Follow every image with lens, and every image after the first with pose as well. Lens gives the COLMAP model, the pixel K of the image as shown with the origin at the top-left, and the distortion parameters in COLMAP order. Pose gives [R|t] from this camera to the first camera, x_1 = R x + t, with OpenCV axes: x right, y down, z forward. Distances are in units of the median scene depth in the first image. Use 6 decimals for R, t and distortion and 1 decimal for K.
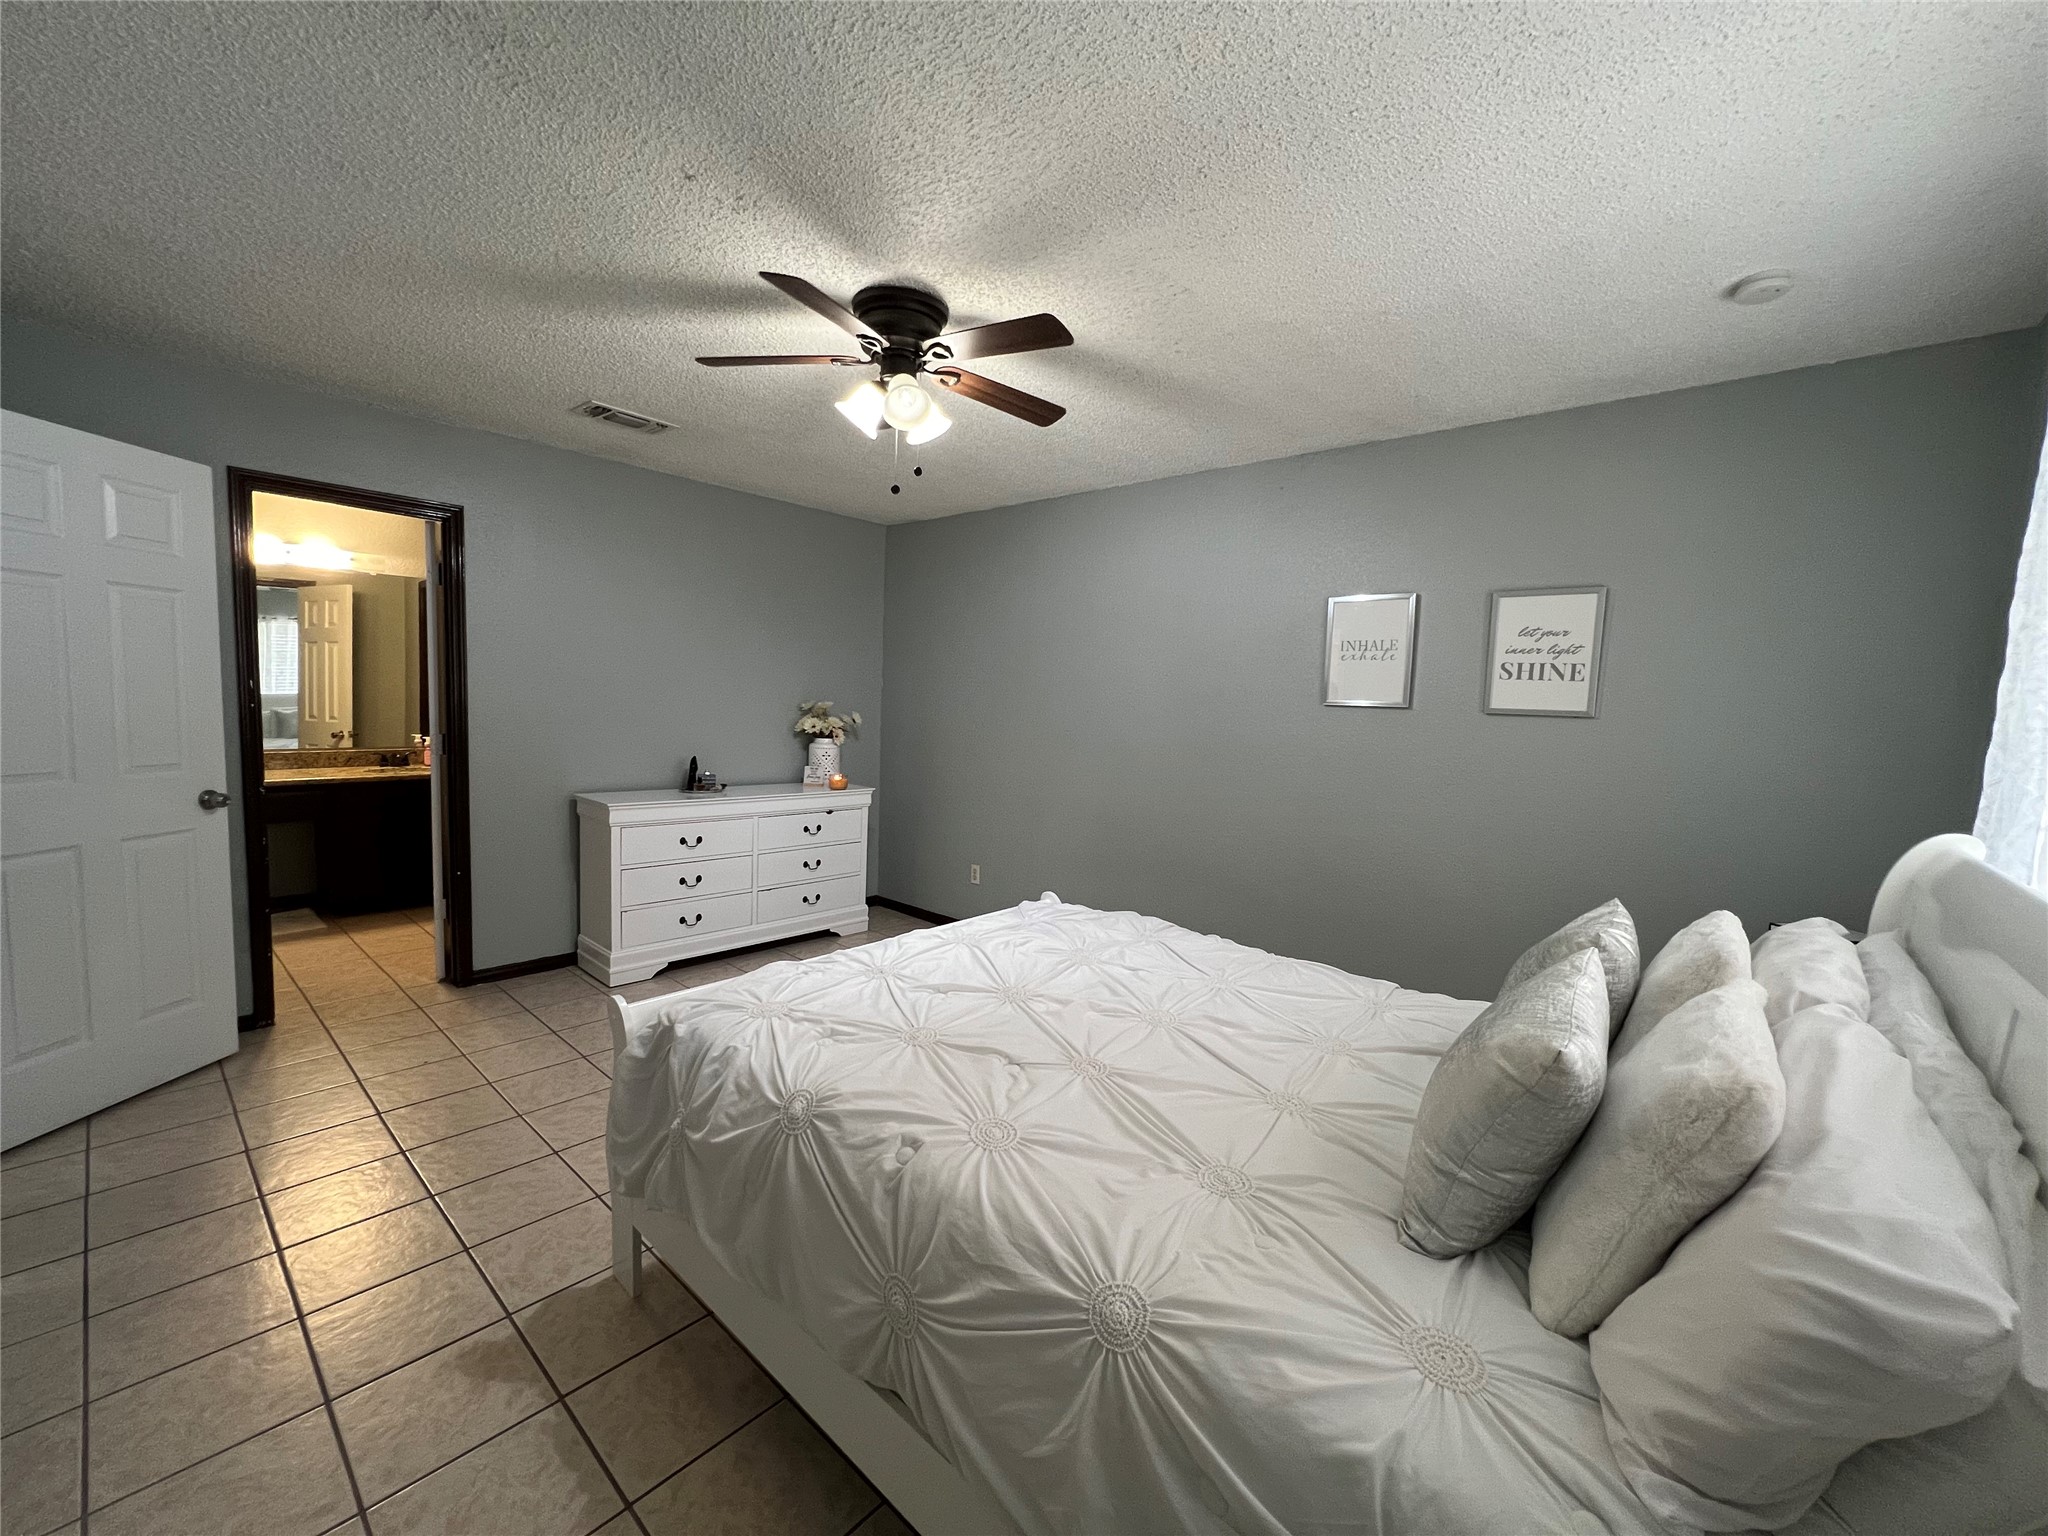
lens RADIAL K [[825.8, 0, 1024.0], [0, 825.8, 768.0], [0, 0, 1]] dist [-0.001656, 0.000295]
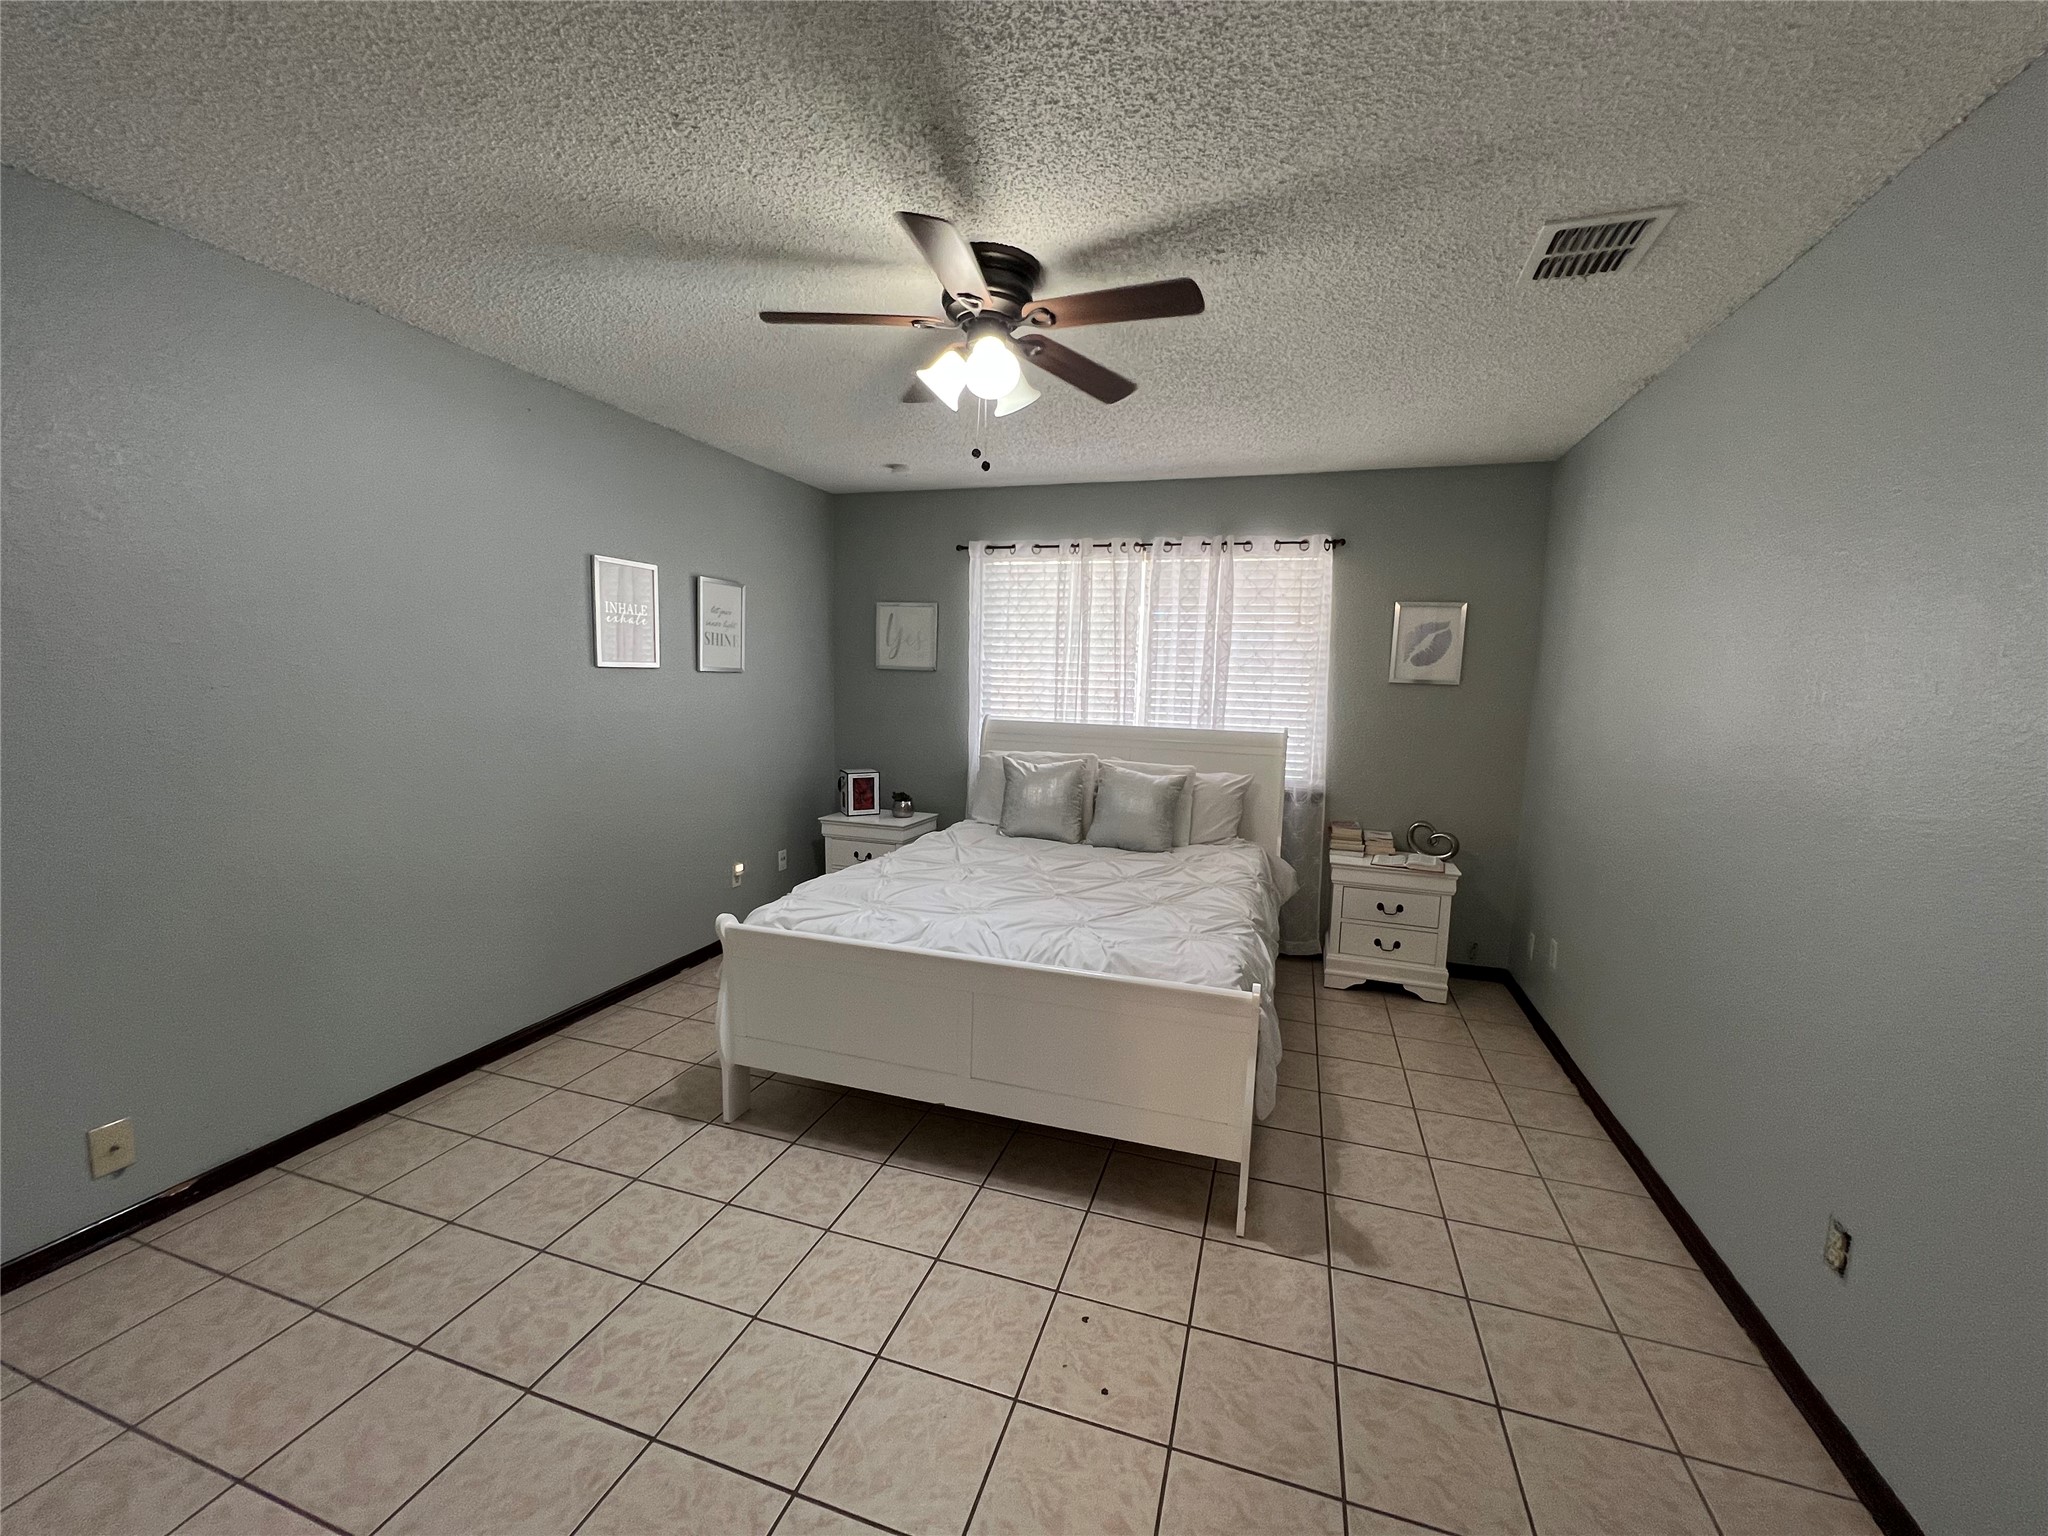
lens RADIAL K [[825.8, 0, 1024.0], [0, 825.8, 768.0], [0, 0, 1]] dist [-0.001656, 0.000295]
pose [[-0.399427, -0.153296, 0.903858, -0.863771], [0.031084, 0.983089, 0.180470, -0.140562], [-0.916238, 0.100180, -0.387908, 1.102421]]
